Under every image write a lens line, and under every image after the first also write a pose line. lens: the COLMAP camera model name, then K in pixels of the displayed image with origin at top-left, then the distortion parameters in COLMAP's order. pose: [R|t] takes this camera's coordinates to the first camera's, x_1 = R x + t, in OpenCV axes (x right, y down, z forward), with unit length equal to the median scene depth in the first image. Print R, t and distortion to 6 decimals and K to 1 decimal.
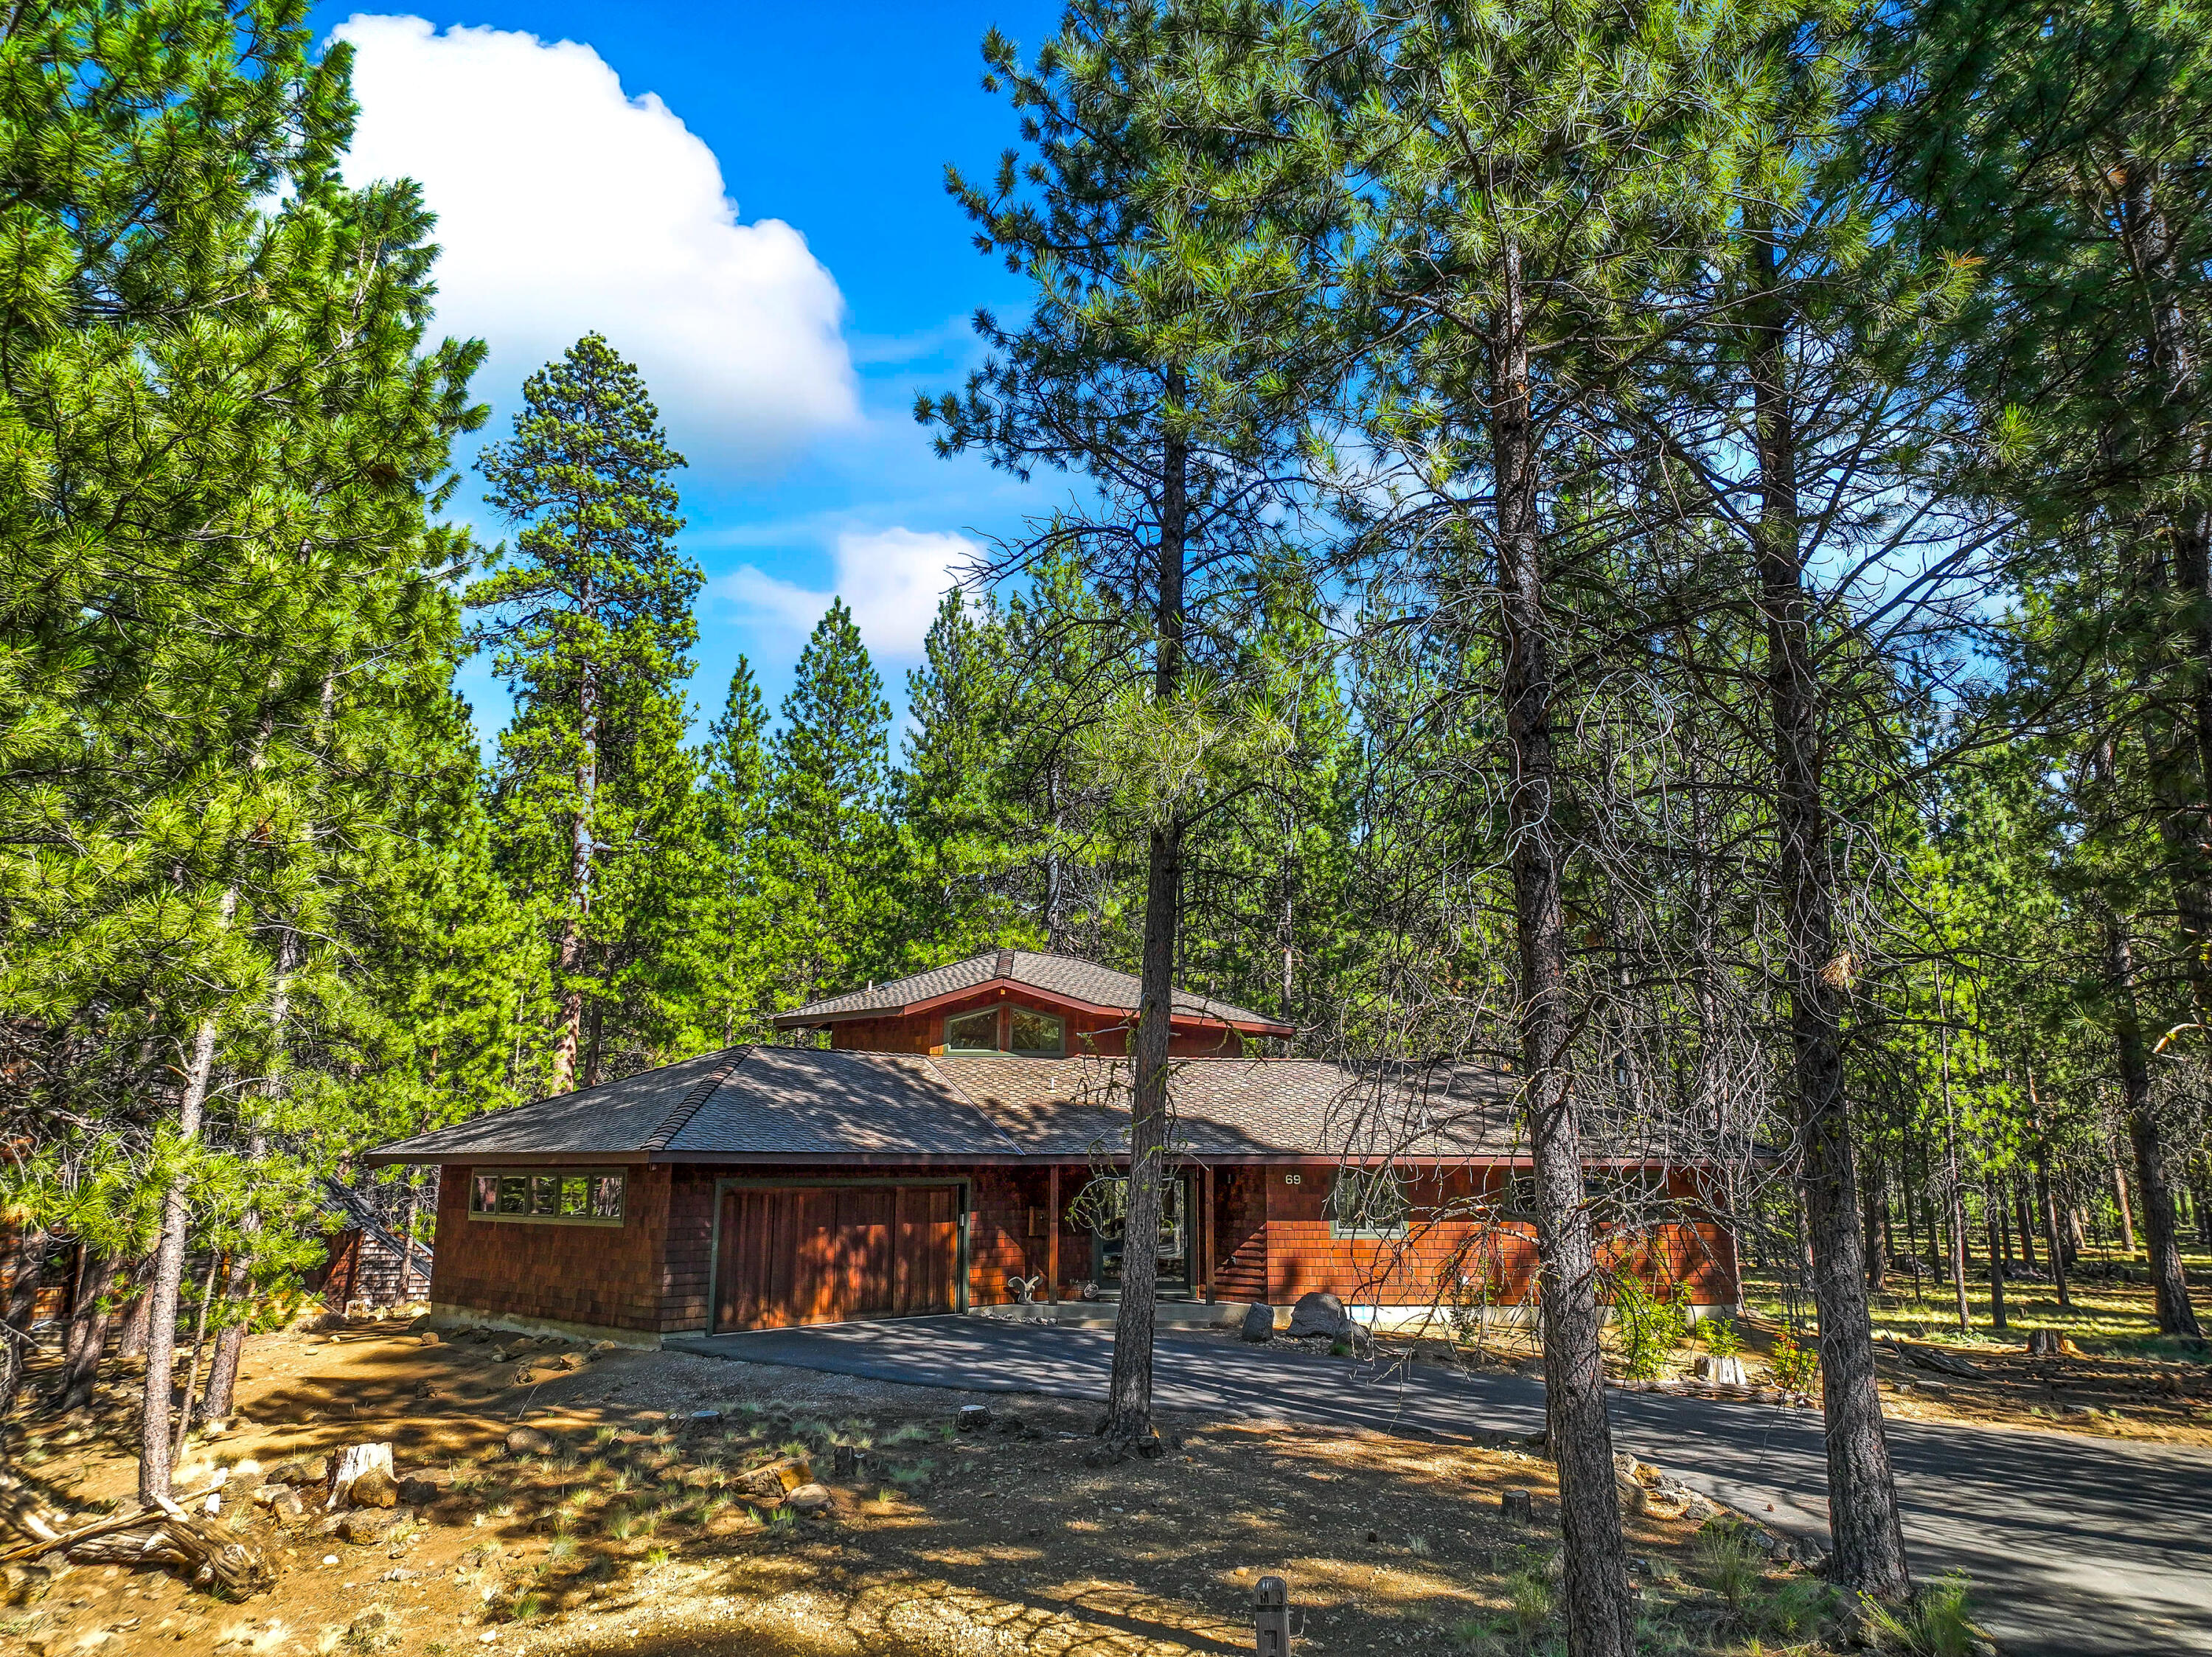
lens RADIAL K [[1540.1, 0, 1104.9], [0, 1540.1, 833.3], [0, 0, 1]] dist [0.001957, 0.009059]
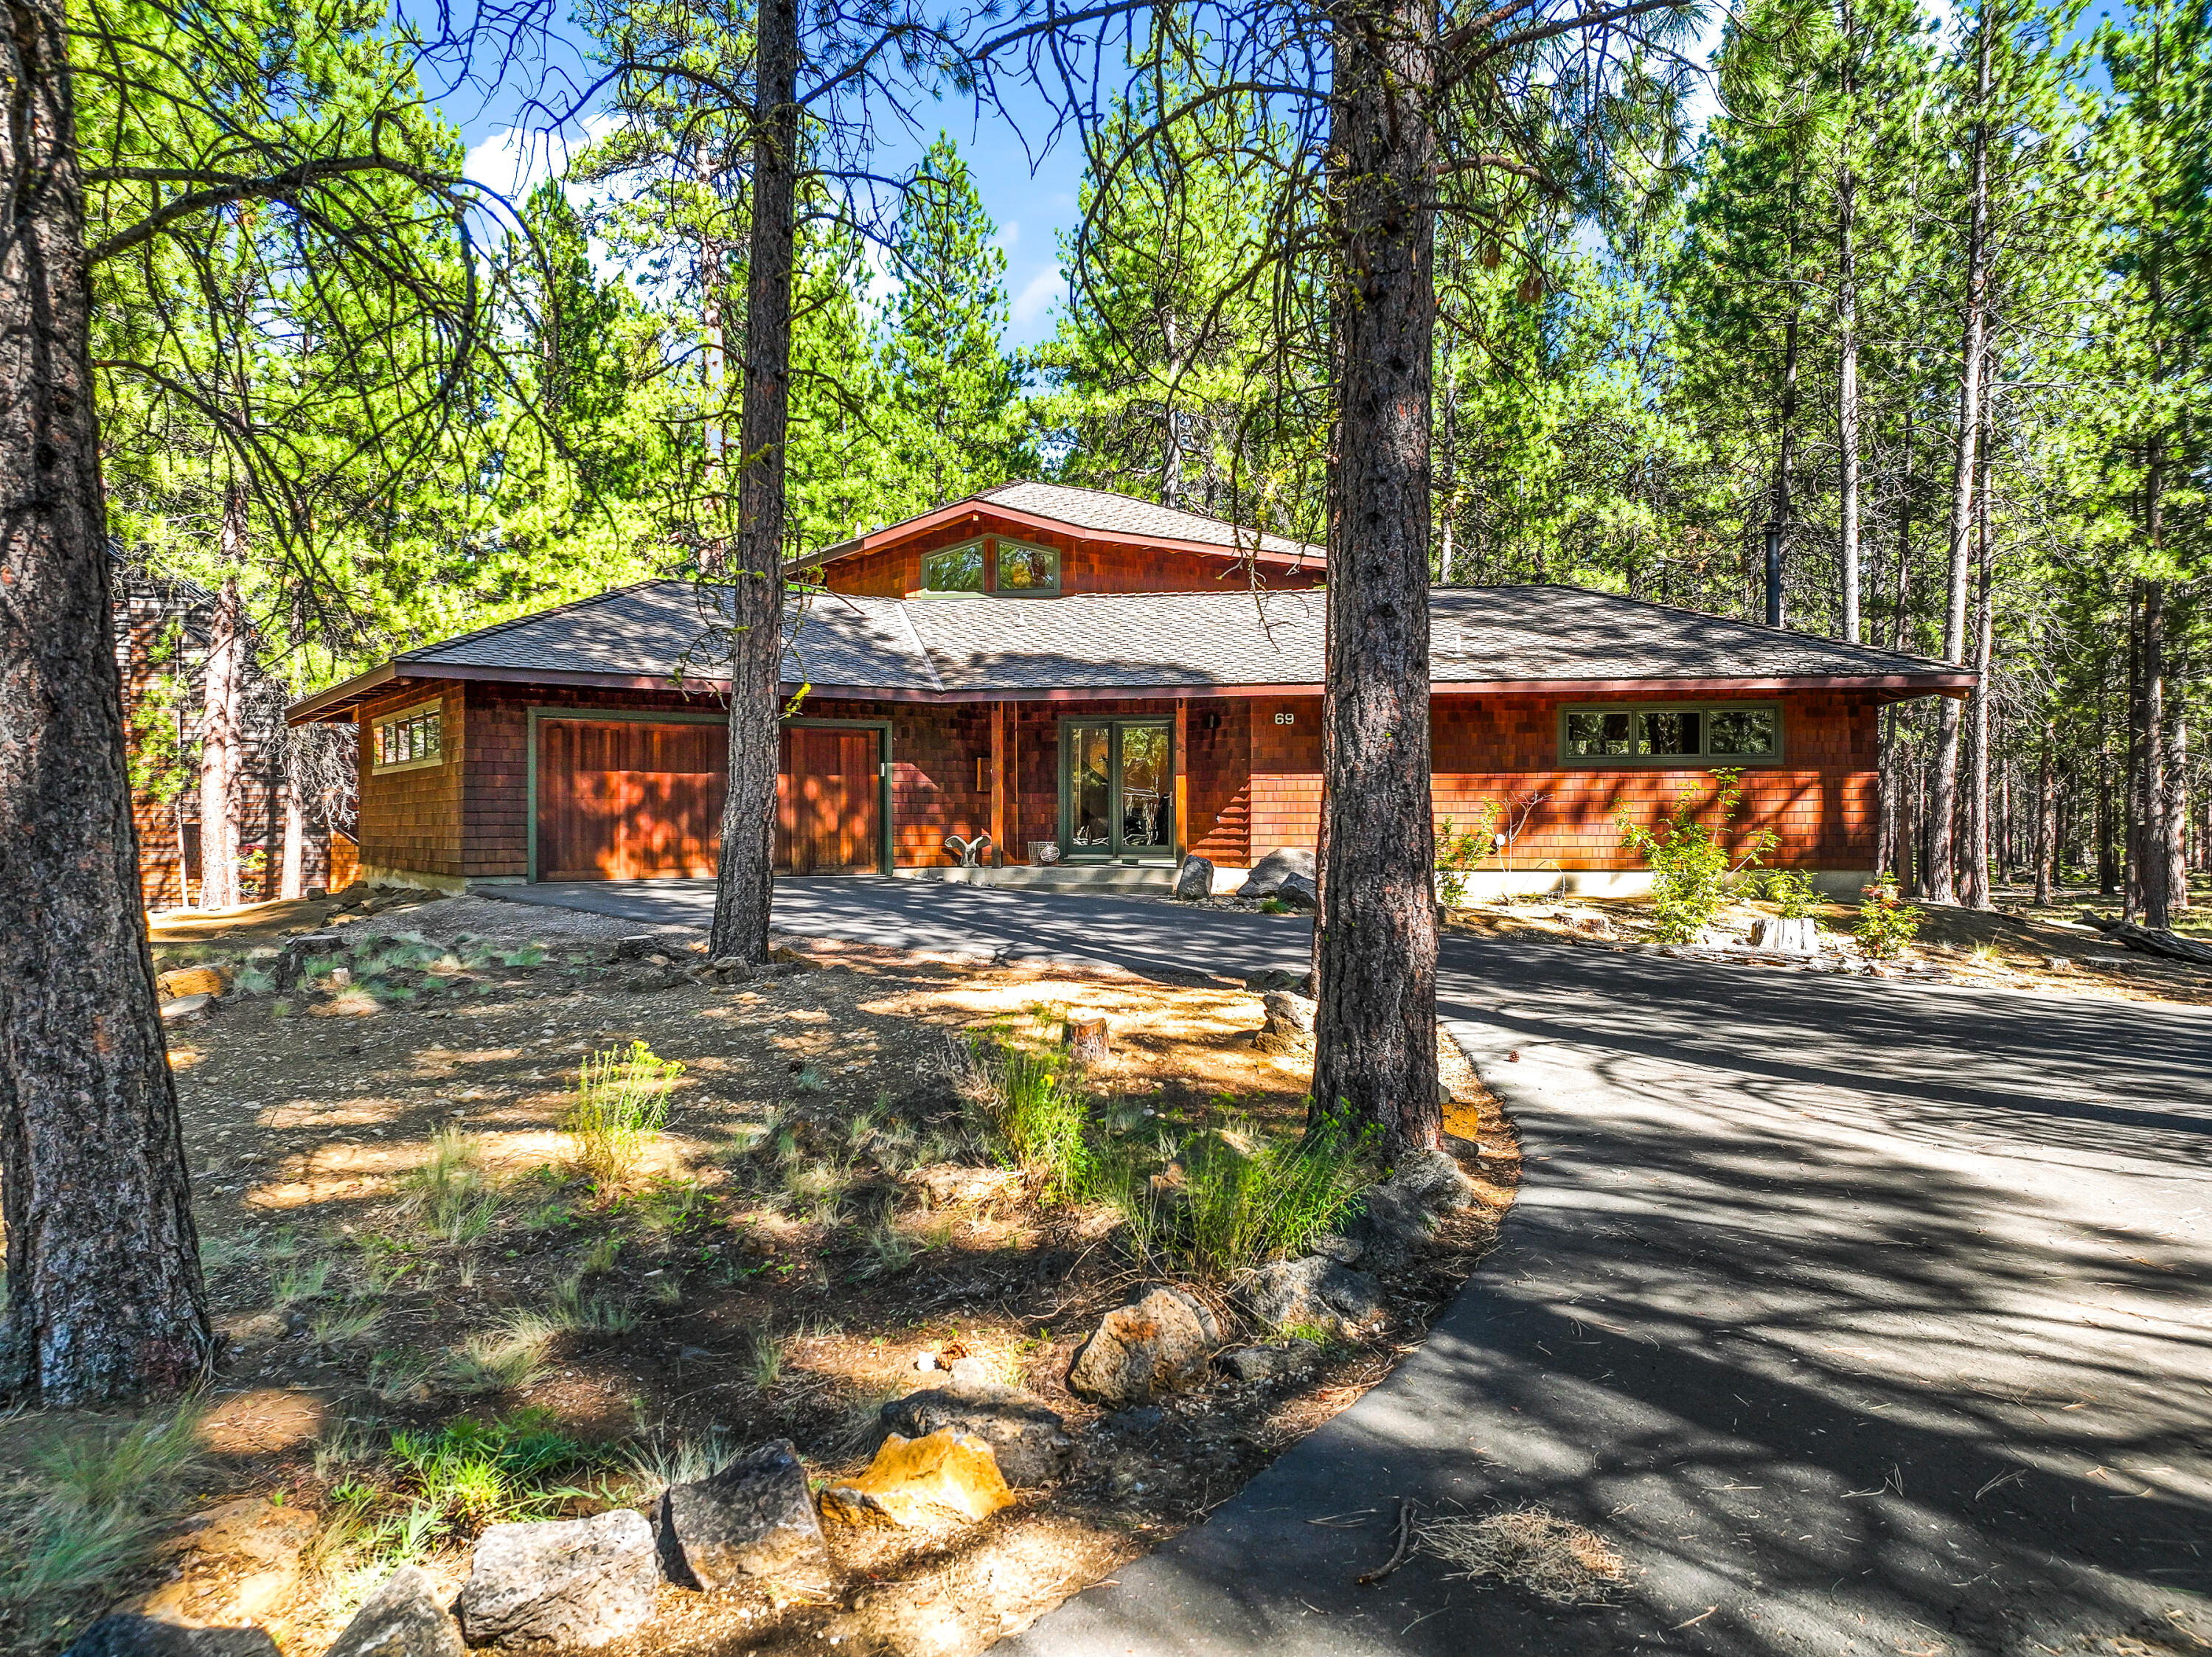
lens RADIAL K [[1551.7, 0, 1110.6], [0, 1551.7, 831.8], [0, 0, 1]] dist [-0.003967, 0.031154]
pose [[0.977523, -0.002847, -0.210812, 0.132158], [0.048703, 0.975912, 0.212658, 0.069200], [0.205128, -0.218145, 0.954115, 0.129765]]
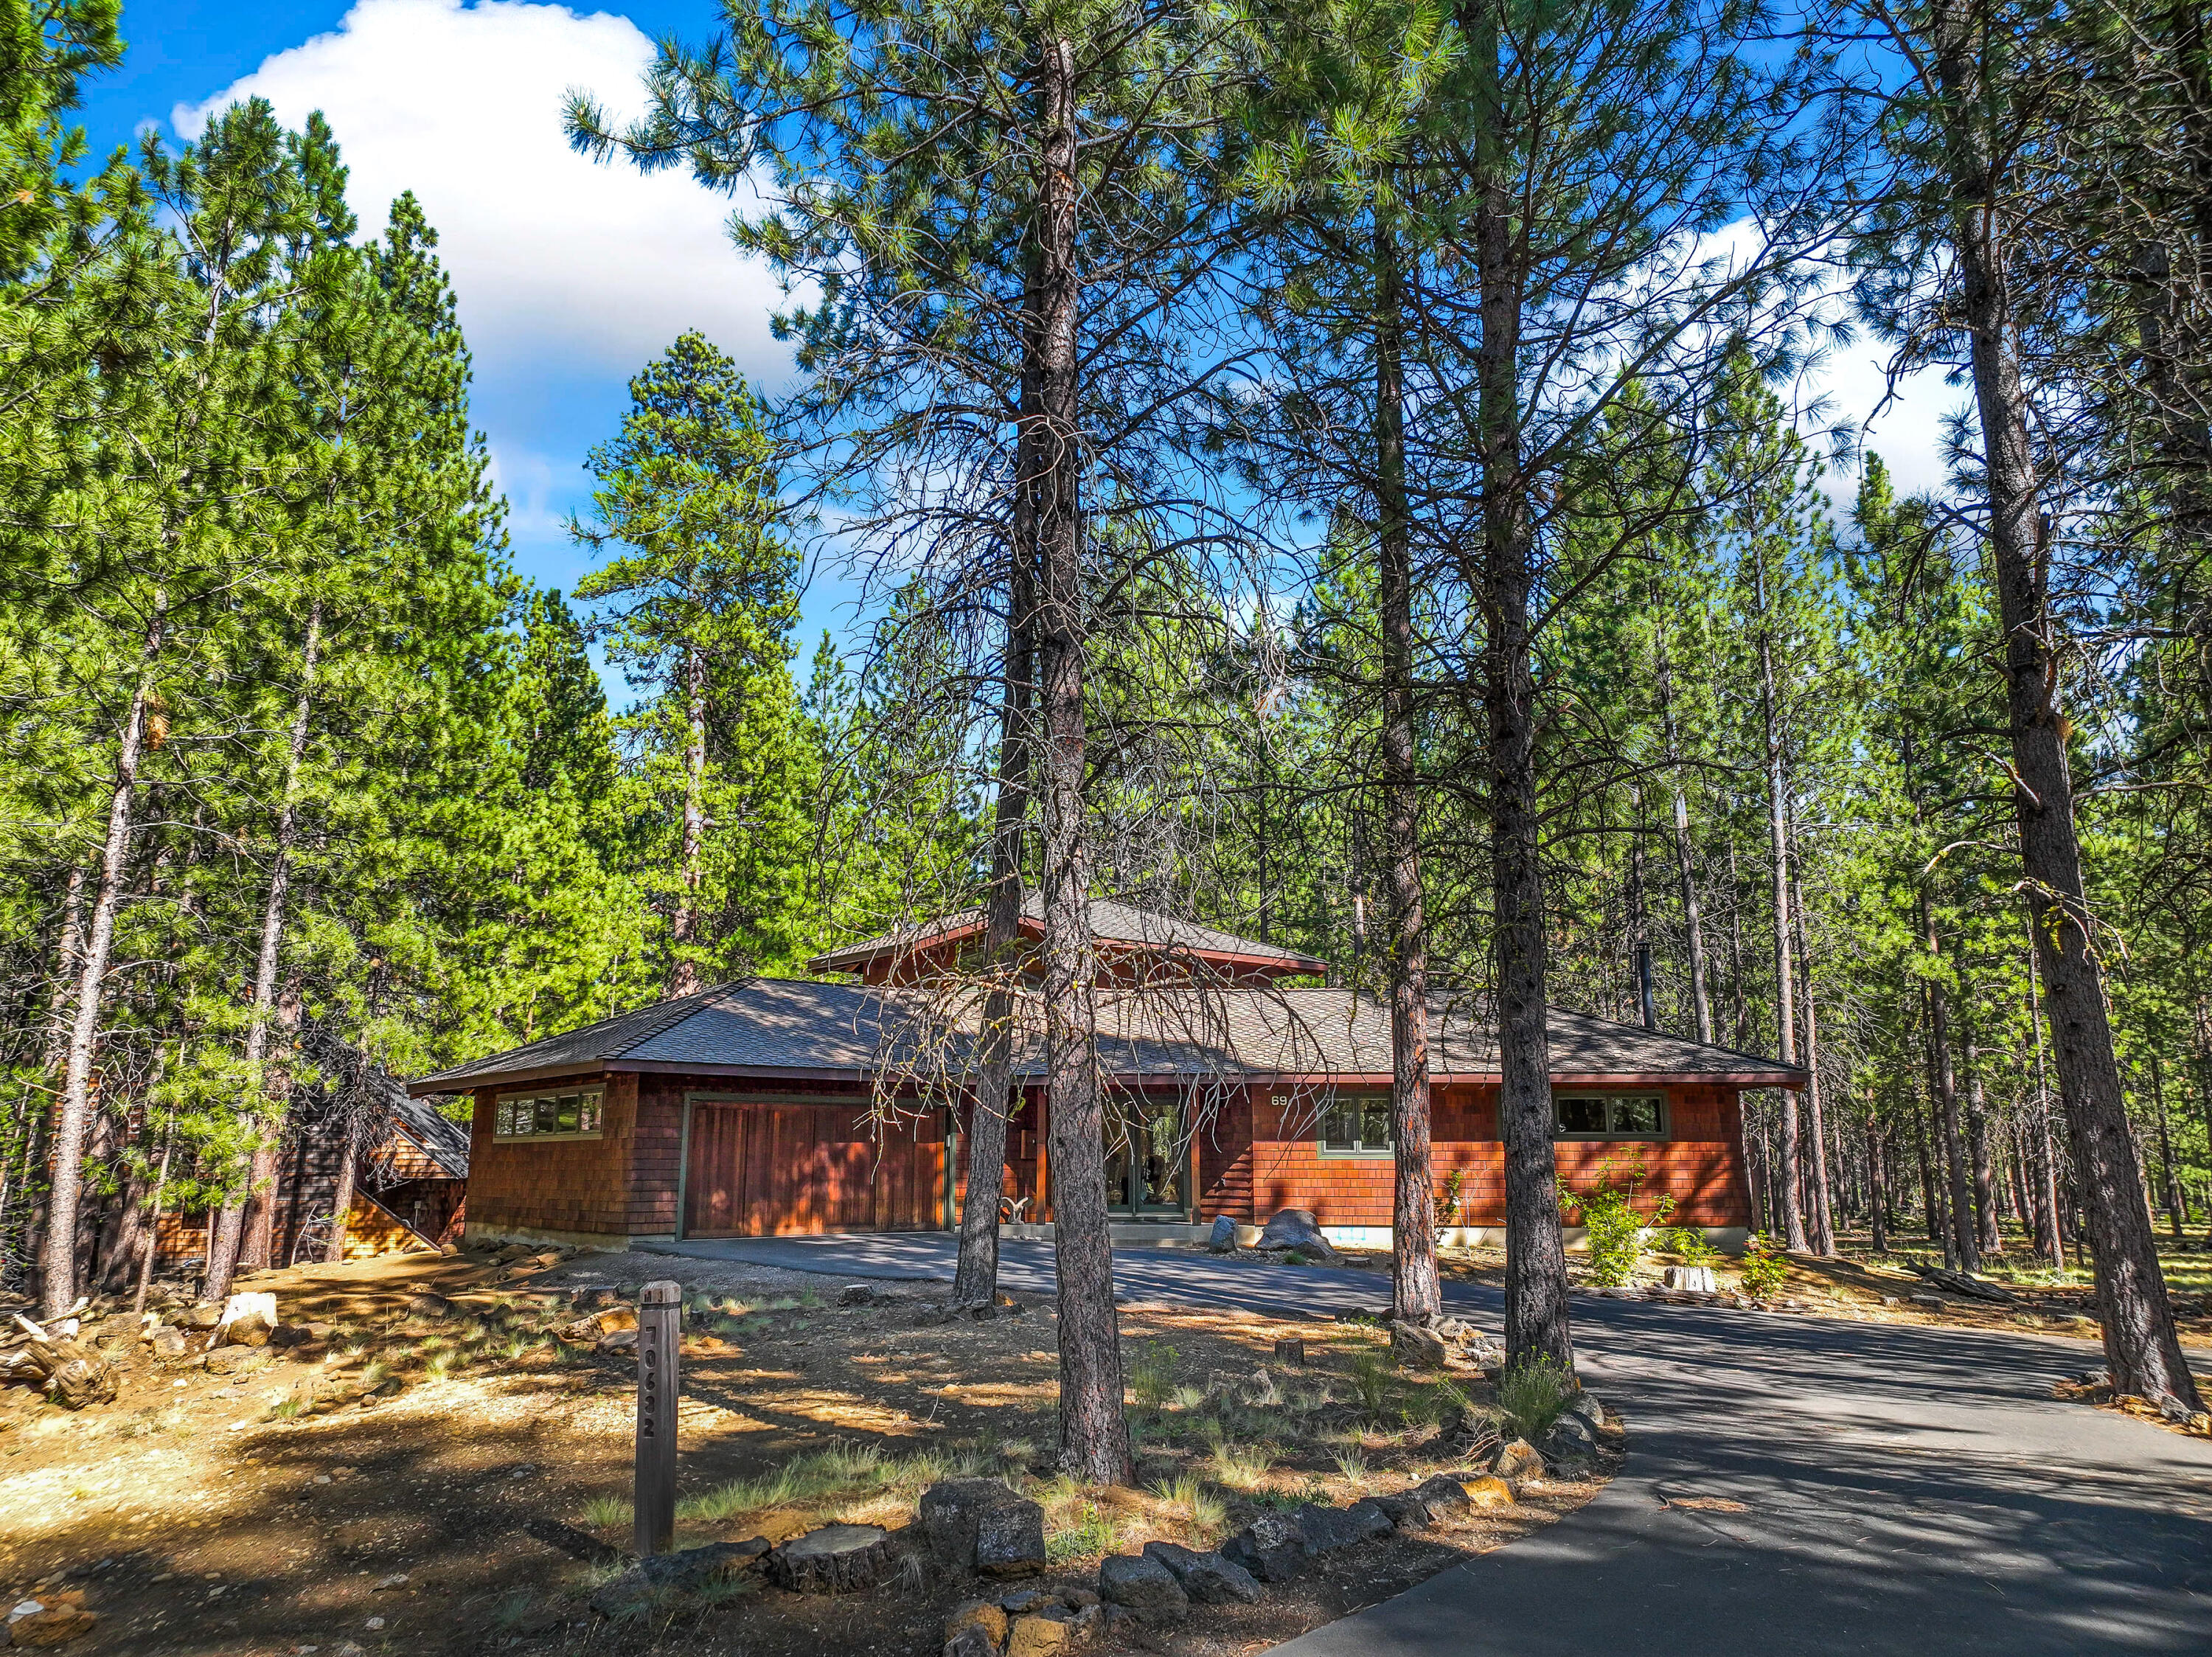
lens RADIAL K [[1543.1, 0, 1100.6], [0, 1543.1, 830.6], [0, 0, 1]] dist [0.000077, 0.024507]
pose [[0.991561, -0.030903, -0.125902, 0.090616], [0.031151, 0.999515, 0.000004, 0.030627], [0.125841, -0.003926, 0.992043, -0.002136]]
